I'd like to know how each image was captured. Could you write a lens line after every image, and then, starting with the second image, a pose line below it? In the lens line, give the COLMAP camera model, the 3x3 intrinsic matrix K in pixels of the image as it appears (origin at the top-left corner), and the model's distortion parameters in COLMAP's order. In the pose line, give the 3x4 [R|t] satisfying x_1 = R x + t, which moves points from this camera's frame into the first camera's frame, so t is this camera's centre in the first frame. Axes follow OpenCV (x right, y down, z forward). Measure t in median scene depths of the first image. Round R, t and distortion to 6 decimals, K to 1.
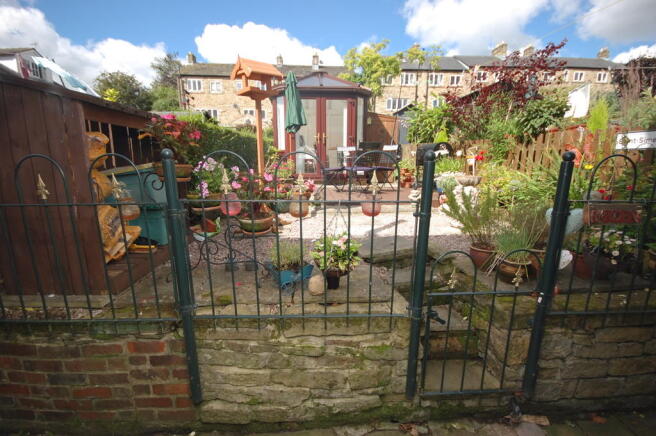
lens RADIAL K [[286.4, 0, 326.6], [0, 286.4, 221.4], [0, 0, 1]] dist [0.001003, -0.014184]
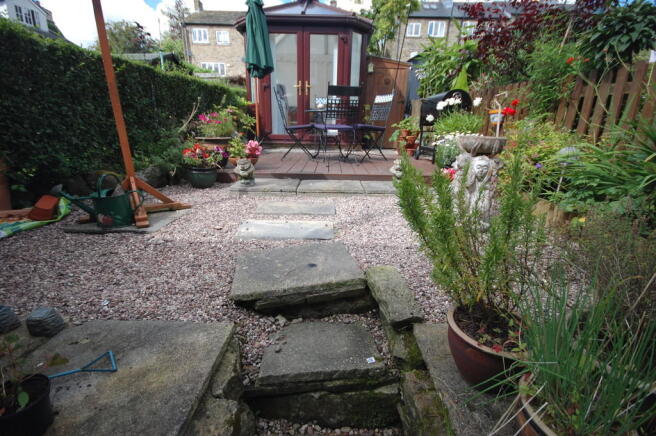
lens RADIAL K [[286.4, 0, 326.6], [0, 286.4, 221.4], [0, 0, 1]] dist [0.001003, -0.014184]
pose [[0.997178, 0.045495, -0.059724, 0.162552], [-0.038253, 0.992365, 0.117250, -0.035169], [0.064602, -0.114635, 0.991305, 0.289205]]
